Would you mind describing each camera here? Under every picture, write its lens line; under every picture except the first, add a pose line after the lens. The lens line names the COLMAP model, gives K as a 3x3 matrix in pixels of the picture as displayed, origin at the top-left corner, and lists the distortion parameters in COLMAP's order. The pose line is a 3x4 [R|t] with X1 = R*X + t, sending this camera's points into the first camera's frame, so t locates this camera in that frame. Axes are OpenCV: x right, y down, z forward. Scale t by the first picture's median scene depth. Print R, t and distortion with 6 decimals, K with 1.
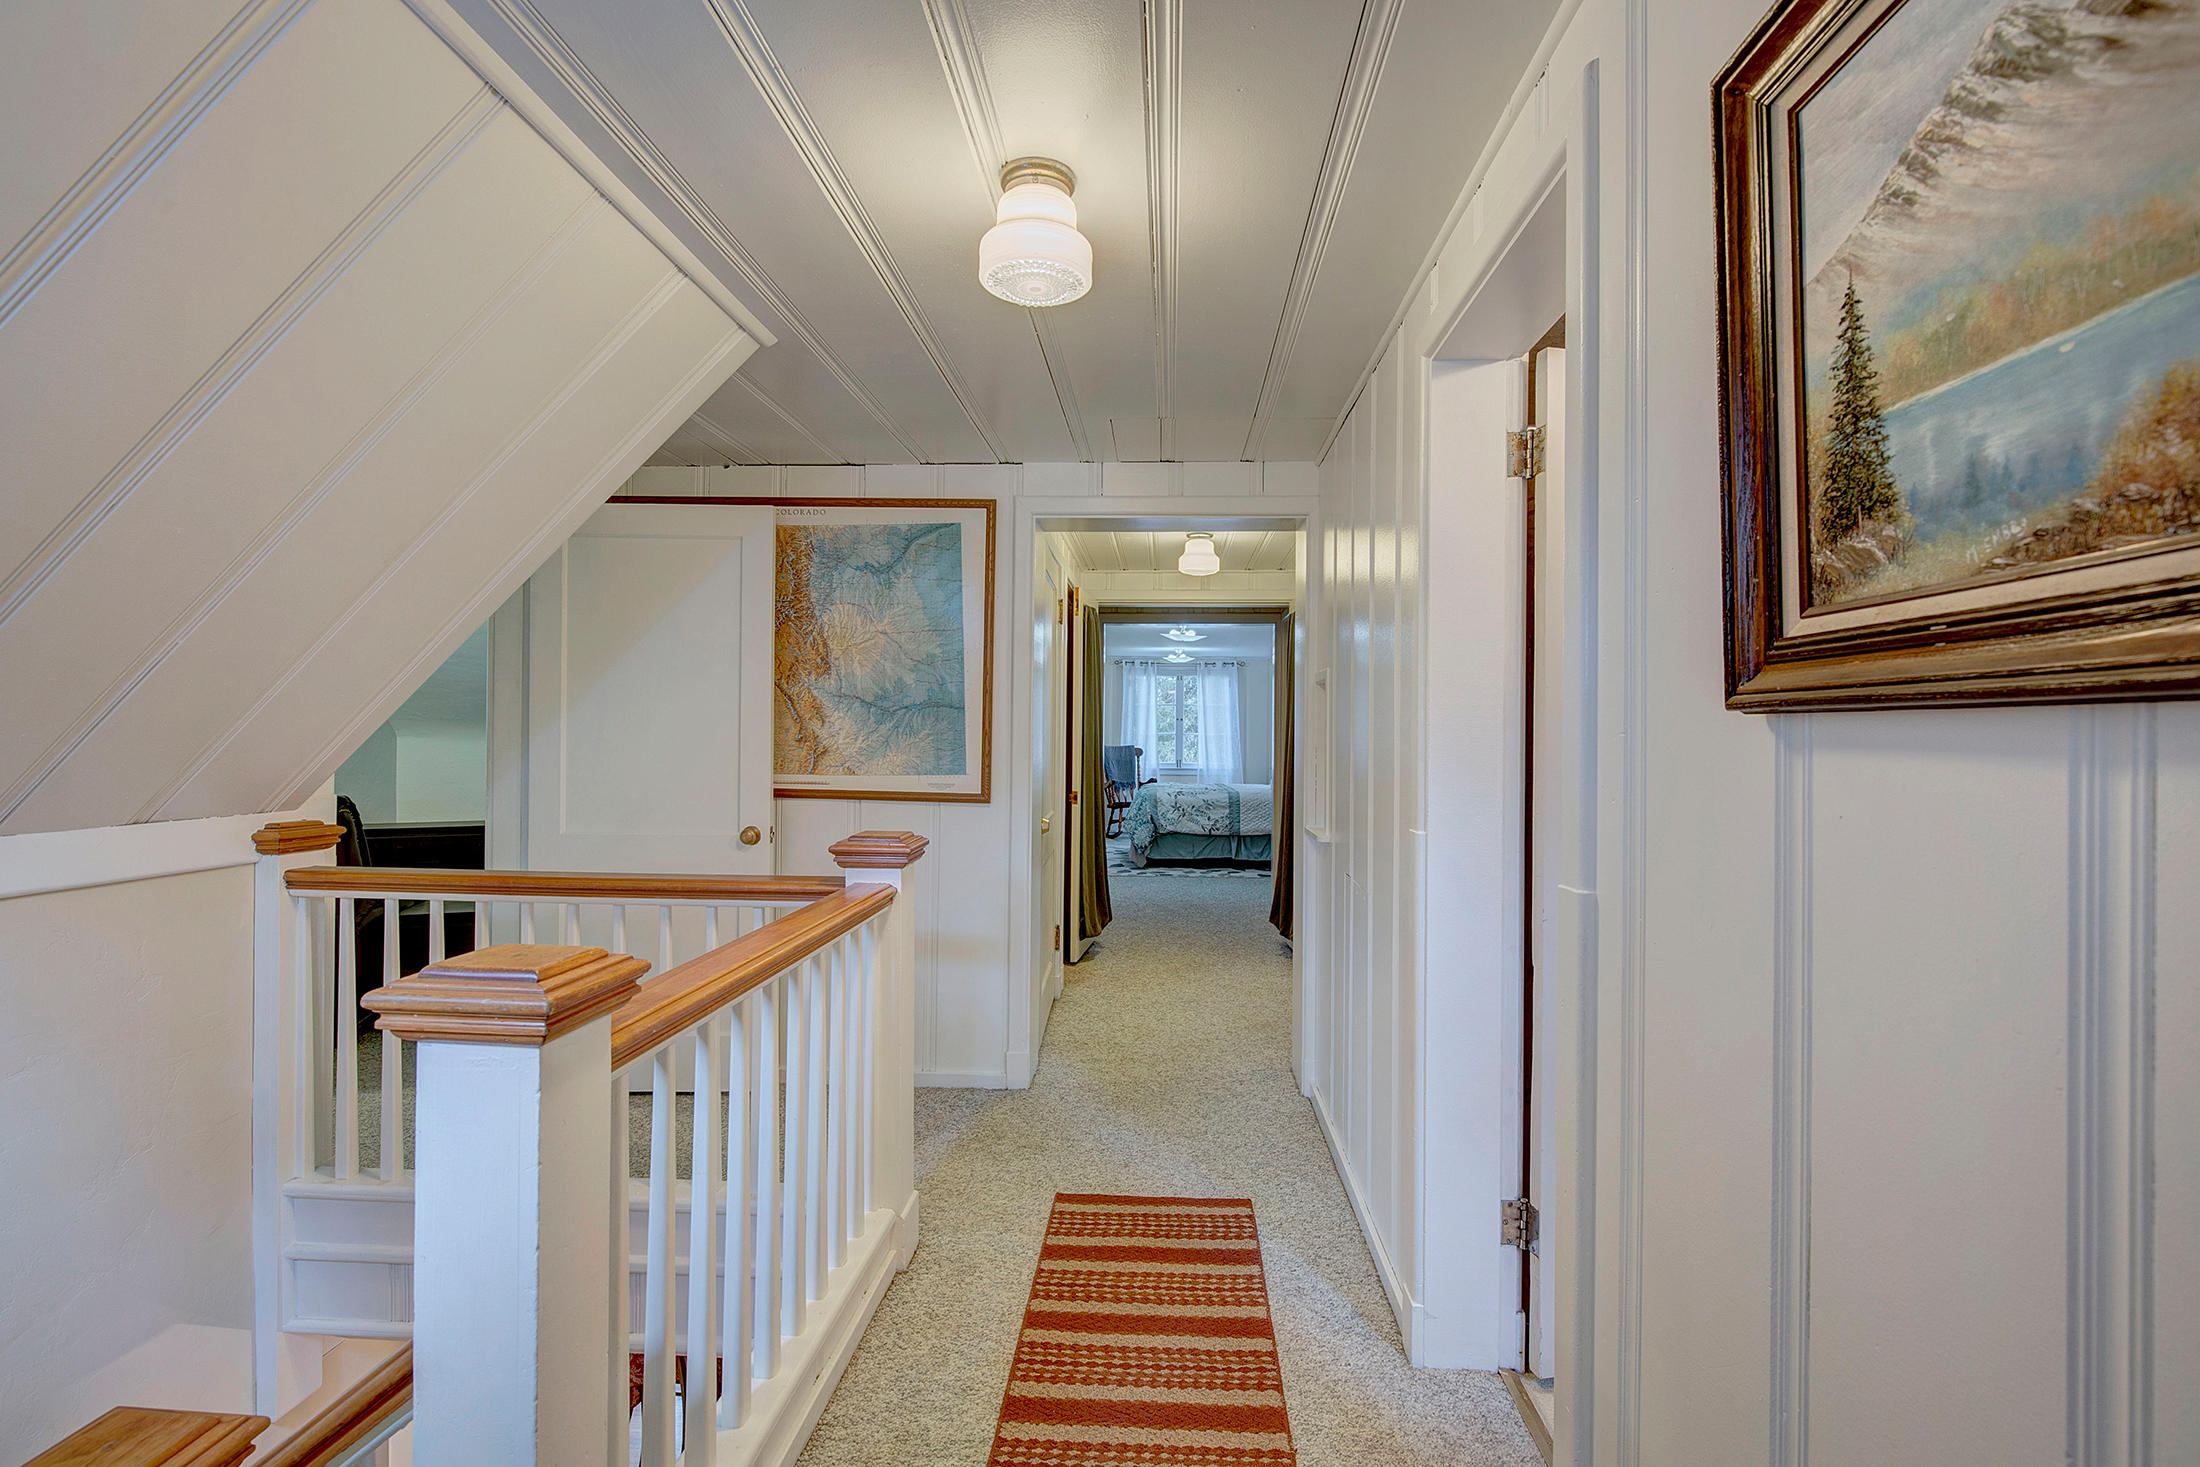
lens RADIAL K [[995.5, 0, 1102.4], [0, 995.5, 738.9], [0, 0, 1]] dist [-0.009218, -0.000053]
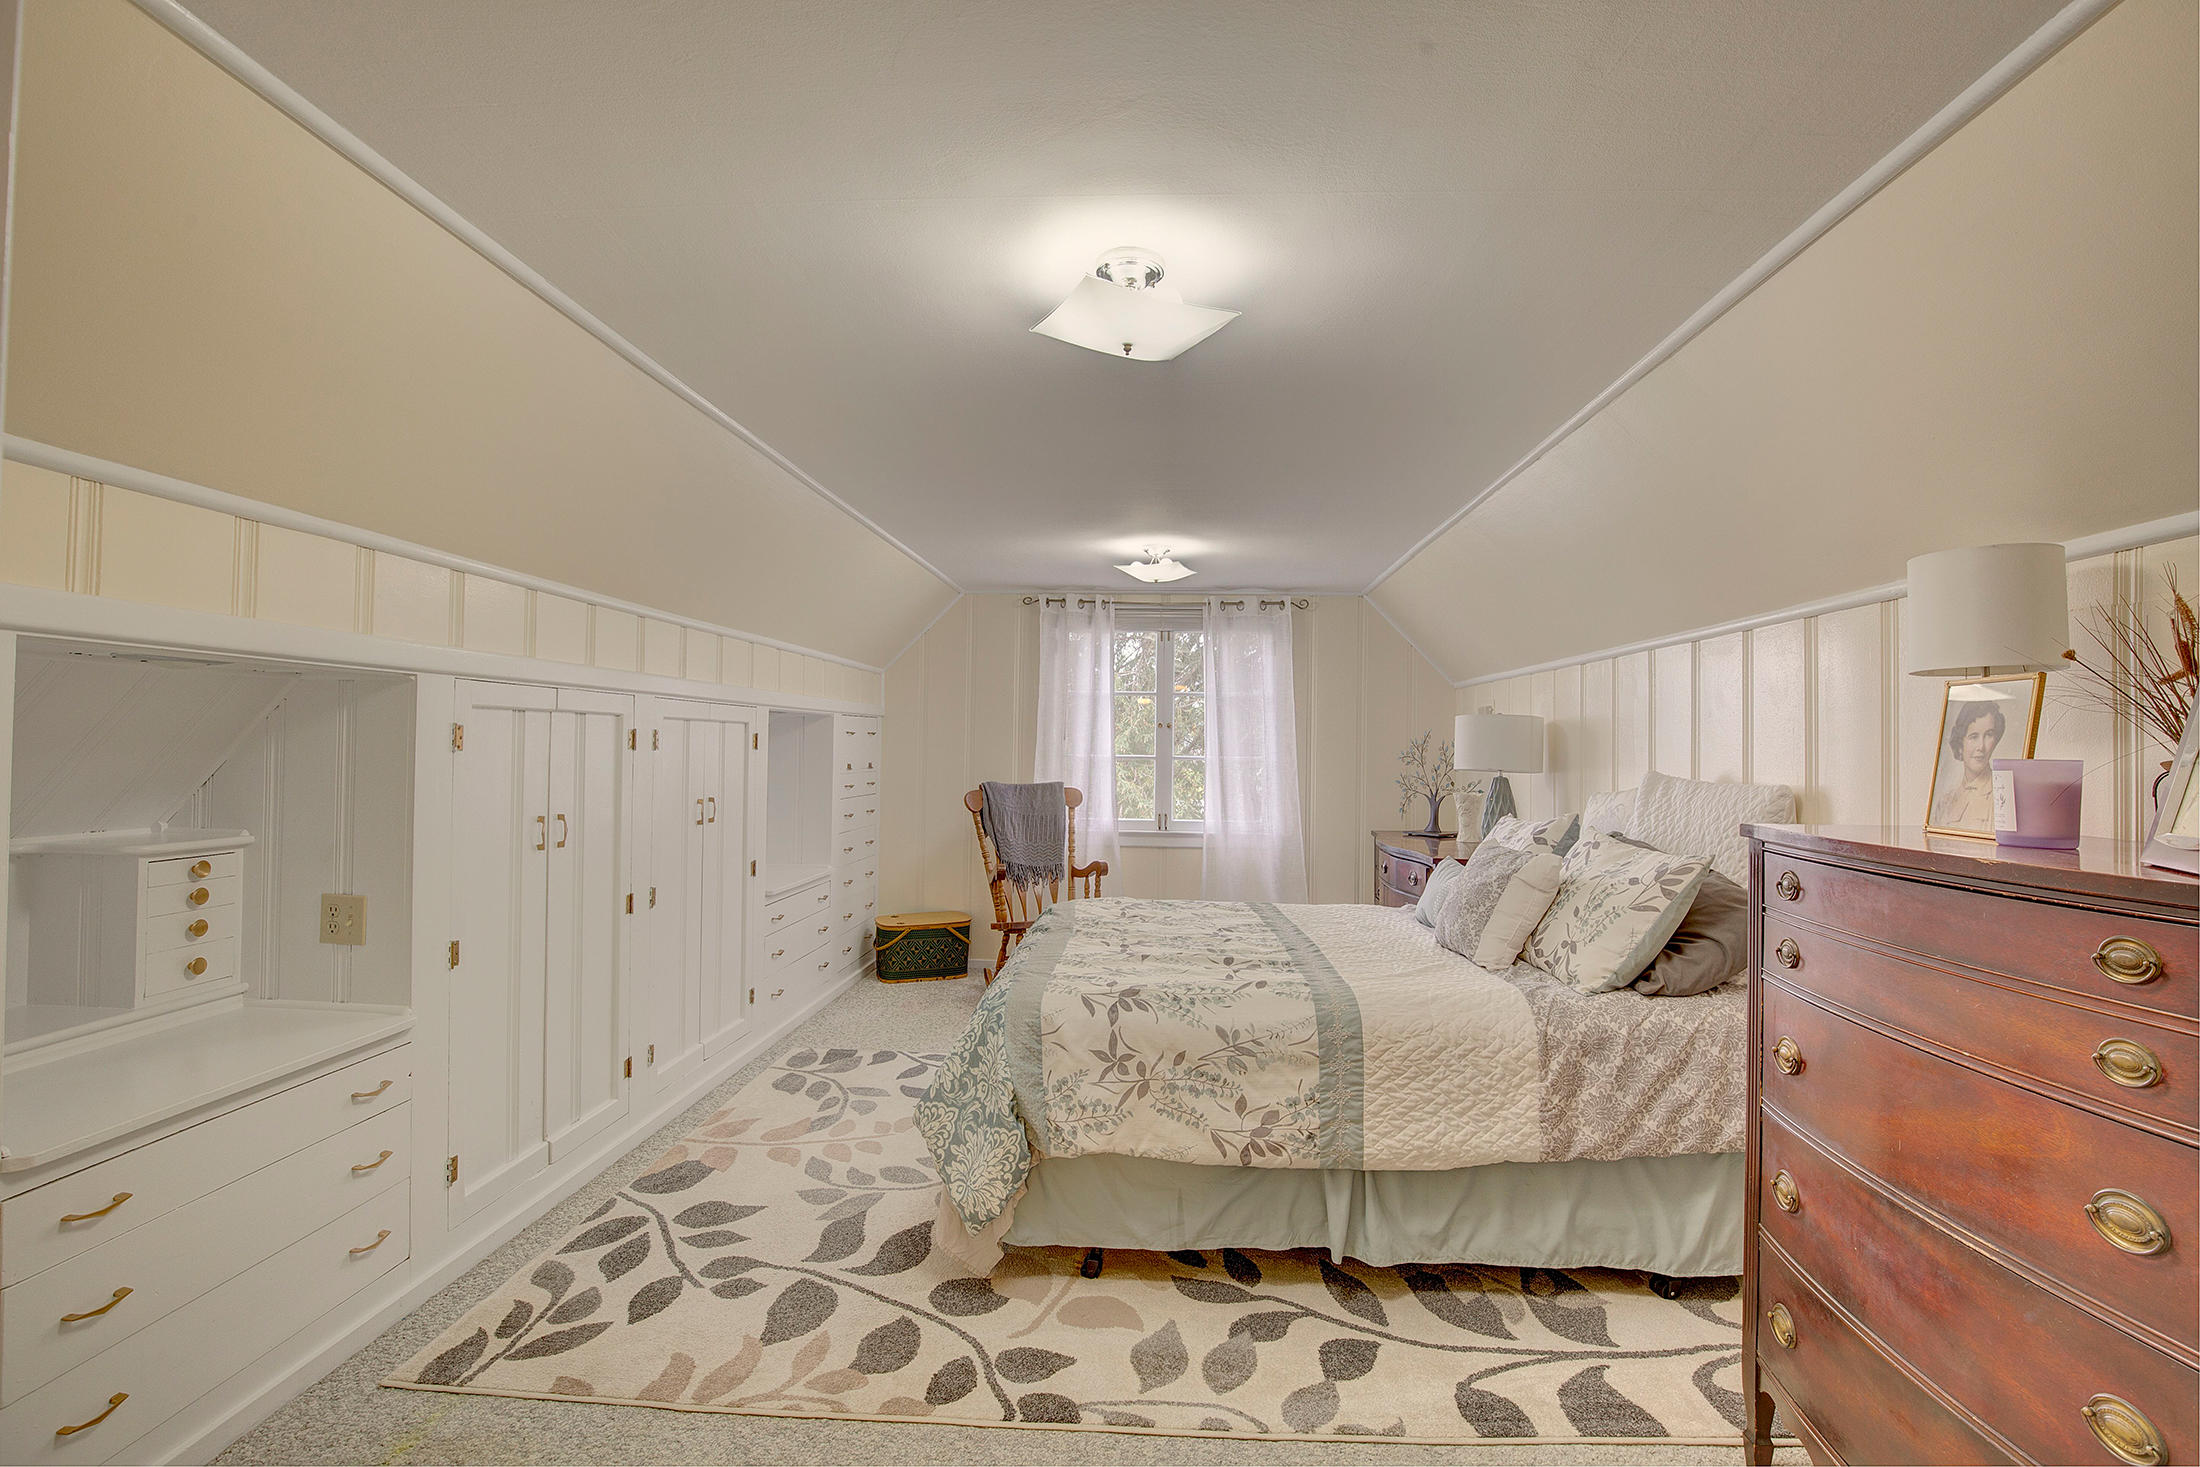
lens RADIAL K [[995.5, 0, 1102.4], [0, 995.5, 738.9], [0, 0, 1]] dist [-0.009218, -0.000053]
pose [[0.999943, 0.002066, -0.010500, 0.057696], [-0.002185, 0.999933, -0.011329, -0.008738], [0.010476, 0.011351, 0.999881, 0.580269]]
